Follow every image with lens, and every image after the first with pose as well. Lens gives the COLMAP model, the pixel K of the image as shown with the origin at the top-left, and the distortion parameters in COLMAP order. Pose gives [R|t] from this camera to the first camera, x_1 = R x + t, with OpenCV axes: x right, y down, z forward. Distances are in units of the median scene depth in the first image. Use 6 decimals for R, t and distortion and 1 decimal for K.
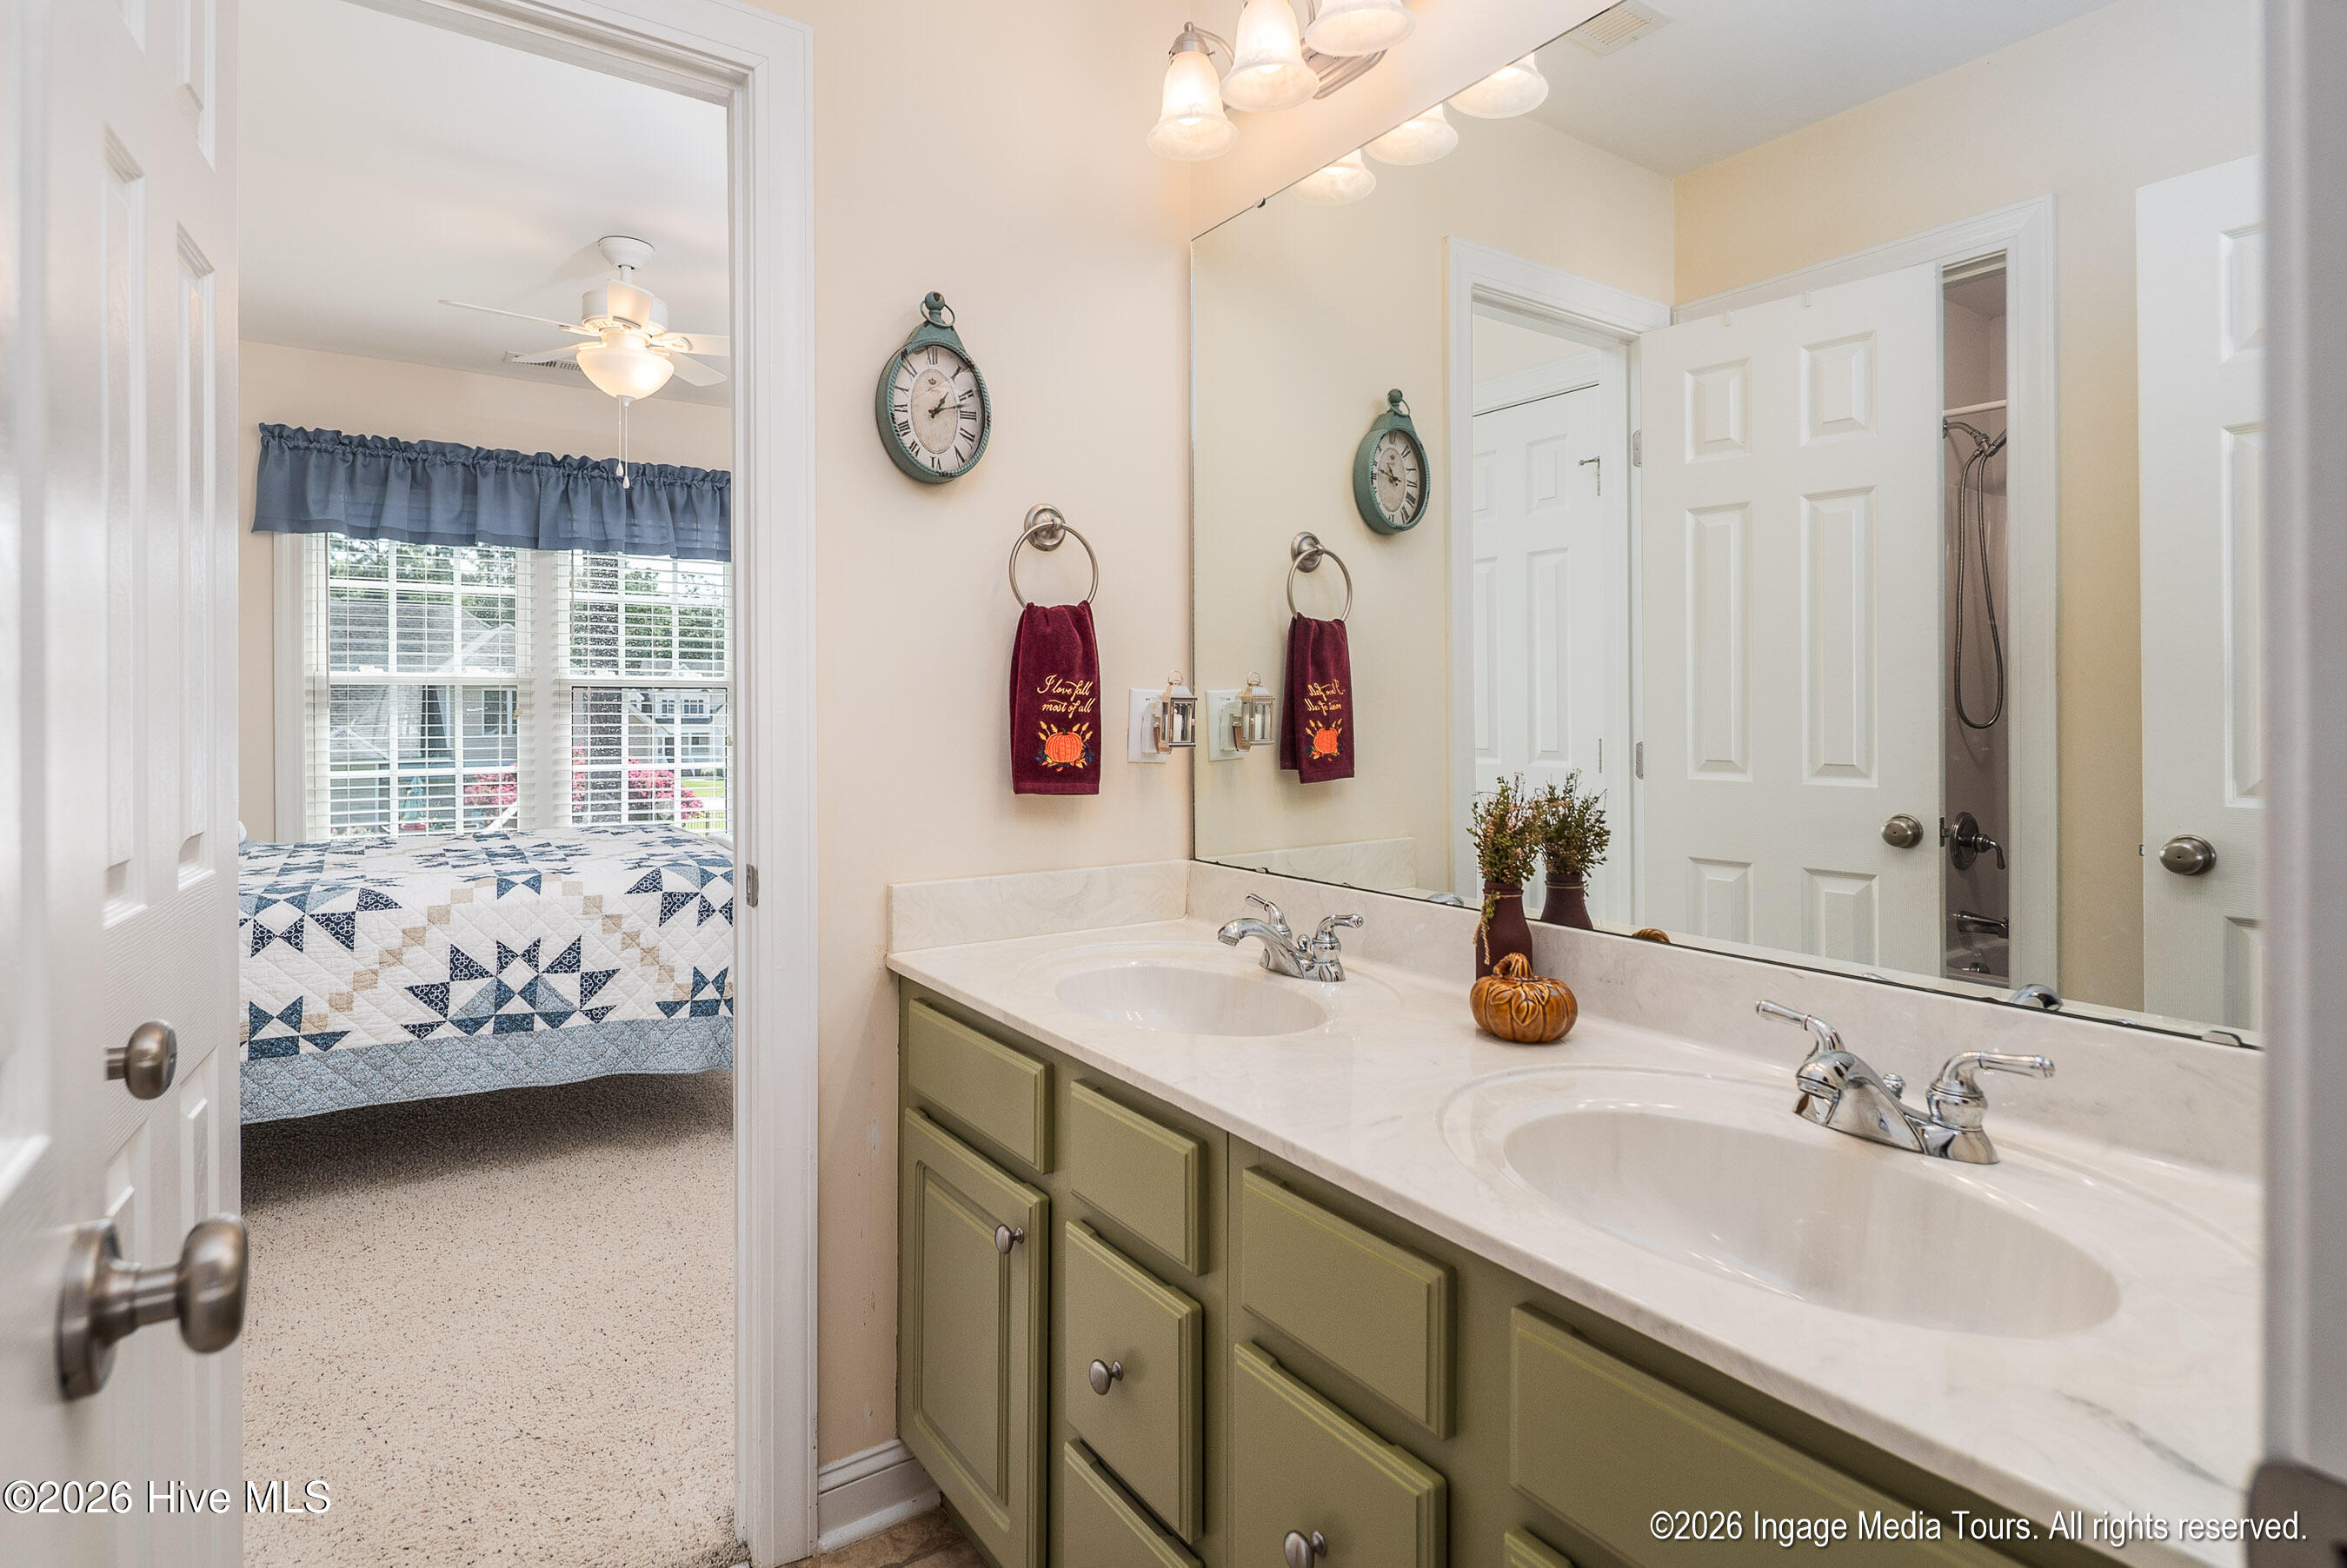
lens RADIAL K [[1180.2, 0, 1158.4], [0, 1180.2, 706.3], [0, 0, 1]] dist [0.014352, -0.000018]
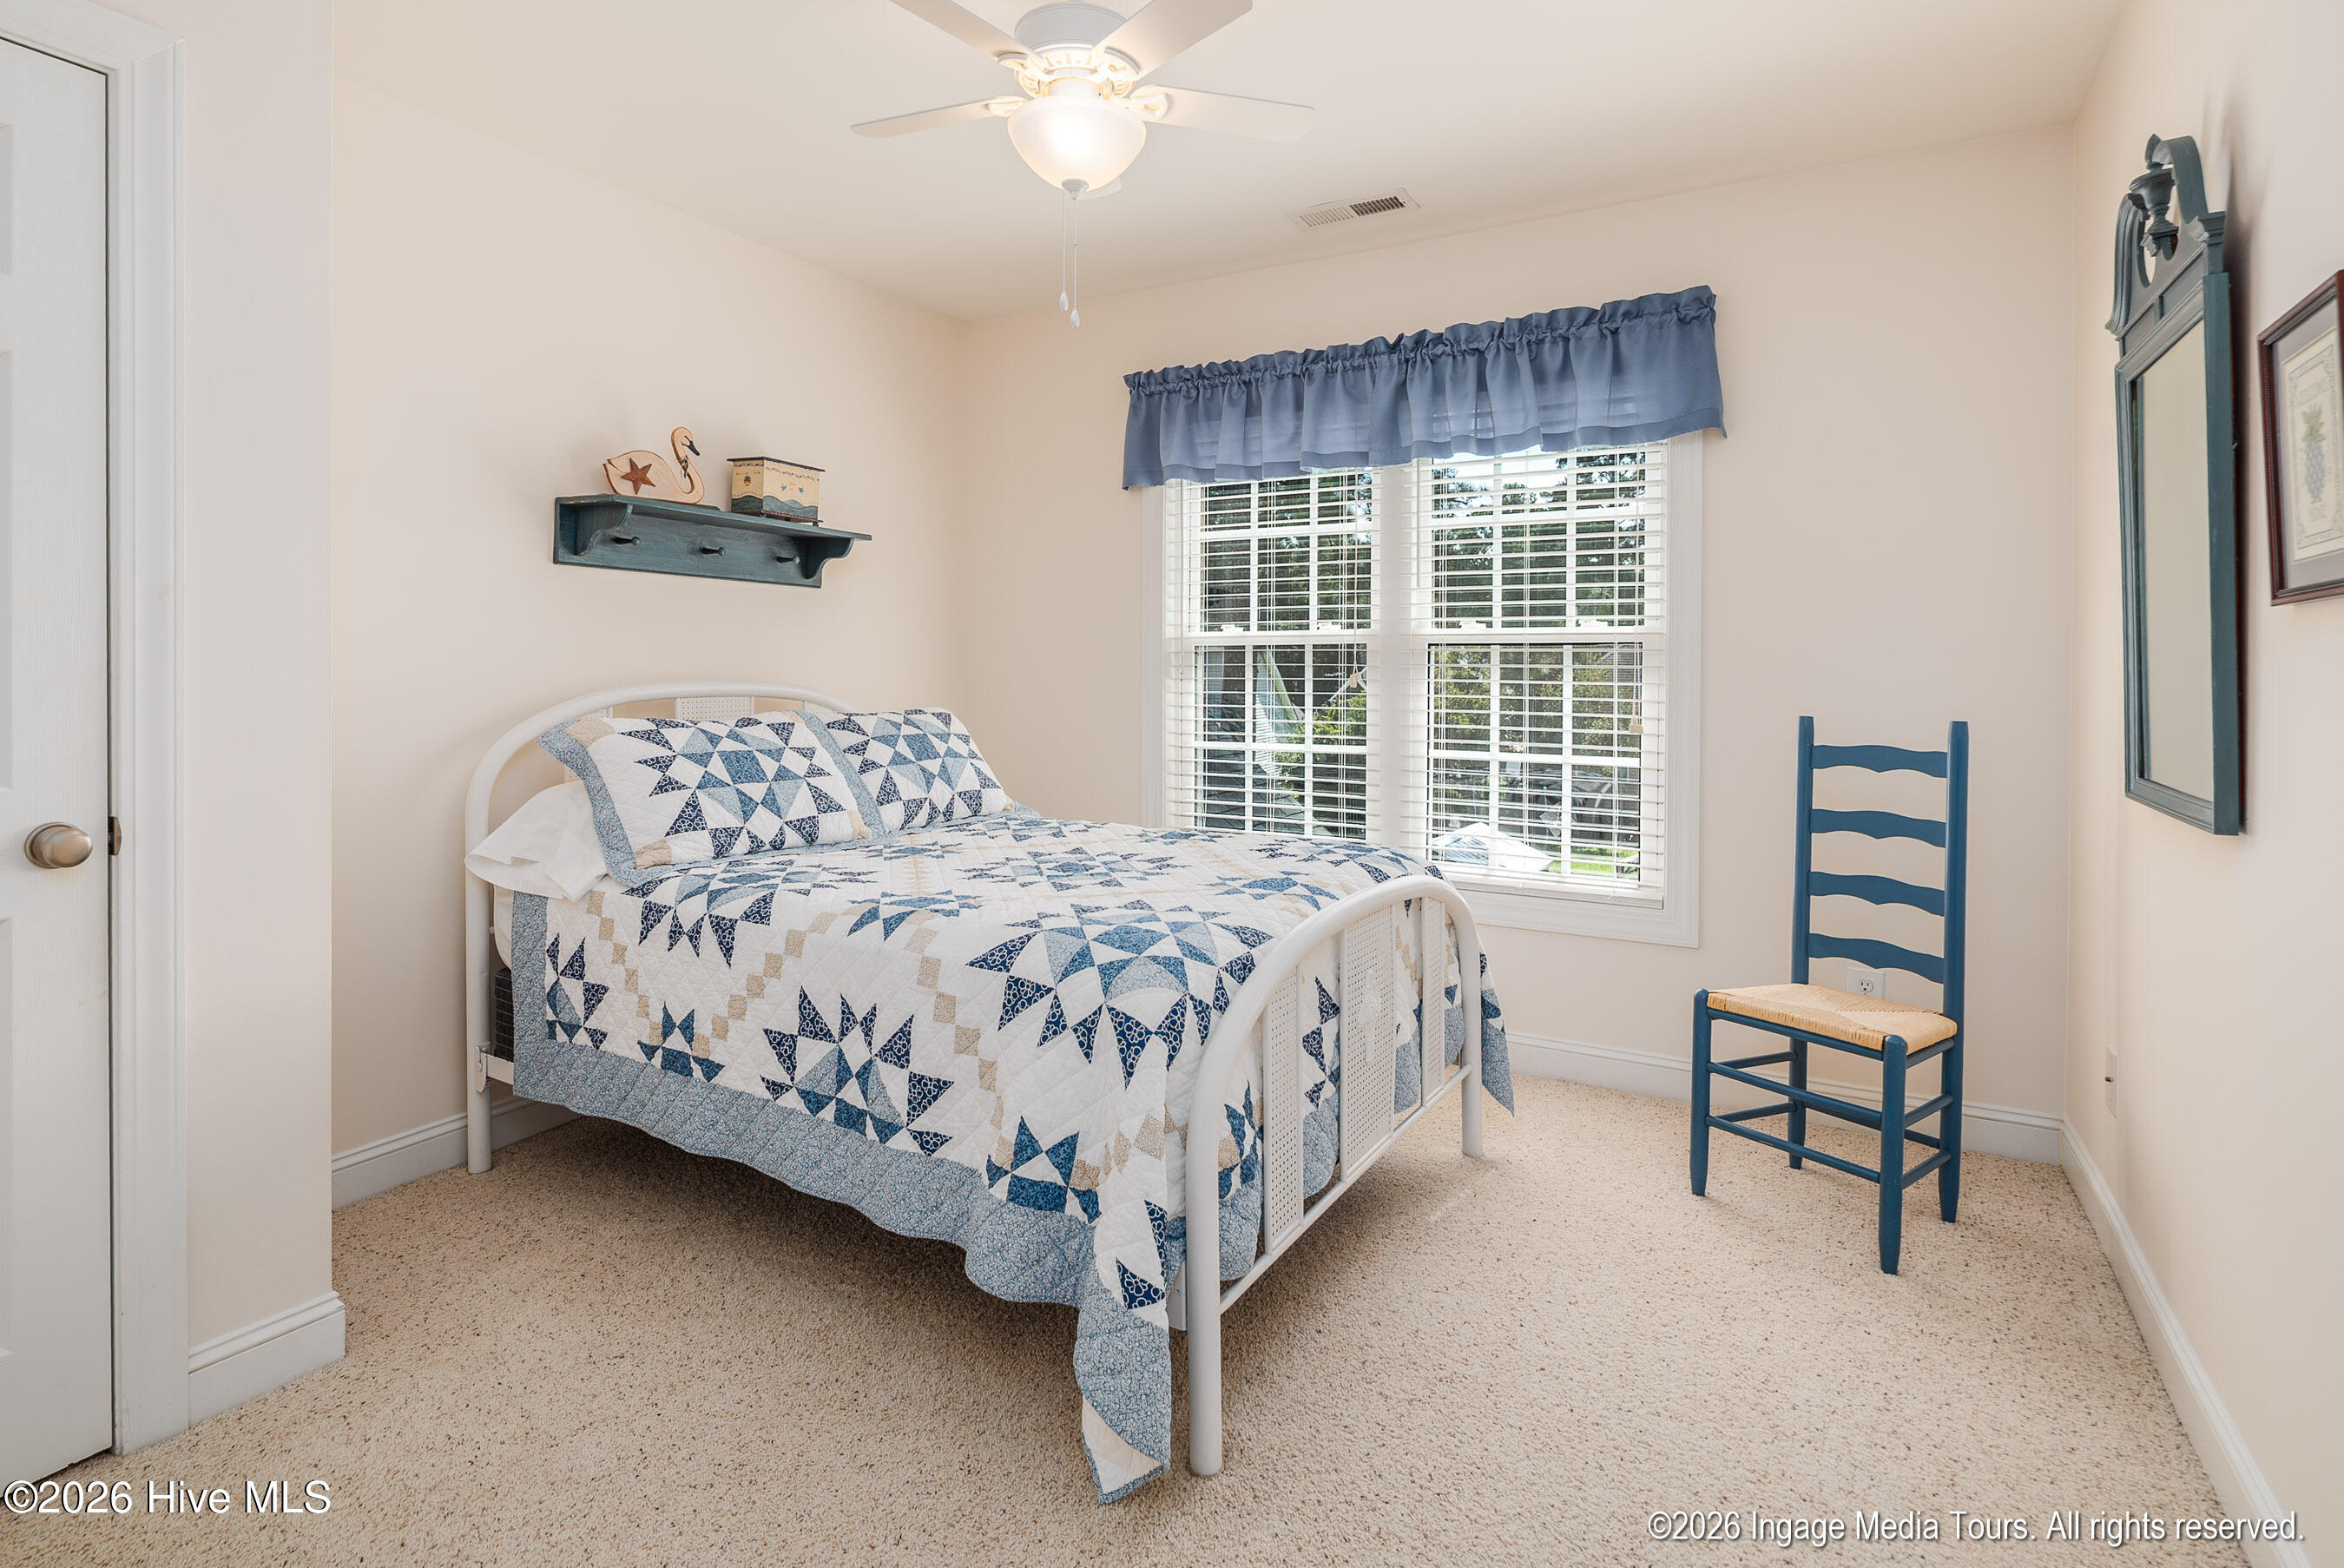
lens RADIAL K [[1178.8, 0, 1170.7], [0, 1178.8, 674.0], [0, 0, 1]] dist [0.014352, -0.000018]
pose [[0.438281, 0.006476, -0.898815, 0.166533], [-0.004381, 0.999978, 0.005068, -0.001062], [0.898827, 0.001716, 0.438300, 0.835835]]
